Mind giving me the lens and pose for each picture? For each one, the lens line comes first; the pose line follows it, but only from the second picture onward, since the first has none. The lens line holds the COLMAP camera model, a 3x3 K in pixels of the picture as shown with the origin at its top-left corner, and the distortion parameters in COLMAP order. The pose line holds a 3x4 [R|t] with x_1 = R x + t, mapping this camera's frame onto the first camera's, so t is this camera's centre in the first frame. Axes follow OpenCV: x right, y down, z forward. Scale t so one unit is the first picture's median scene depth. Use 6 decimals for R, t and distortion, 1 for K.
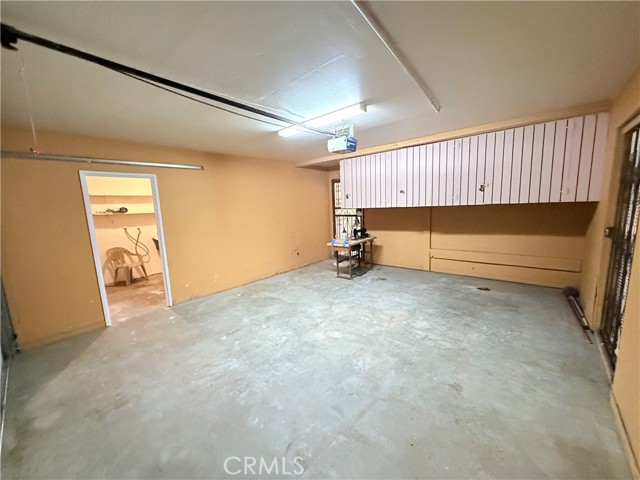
lens RADIAL K [[254.4, 0, 319.8], [0, 254.4, 241.8], [0, 0, 1]] dist [-0.001928, 0.000248]
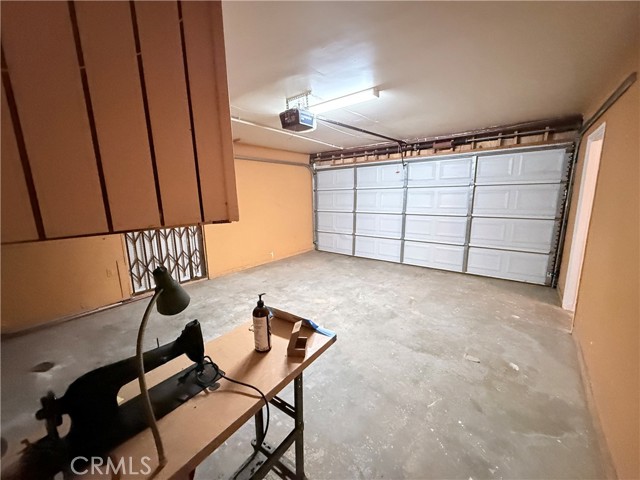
lens RADIAL K [[254.4, 0, 319.6], [0, 254.4, 241.8], [0, 0, 1]] dist [-0.001928, 0.000248]
pose [[-0.997014, 0.071595, -0.028939, 0.074844], [0.058255, 0.943314, 0.326748, -0.286550], [0.050693, 0.324086, -0.944668, 1.989049]]
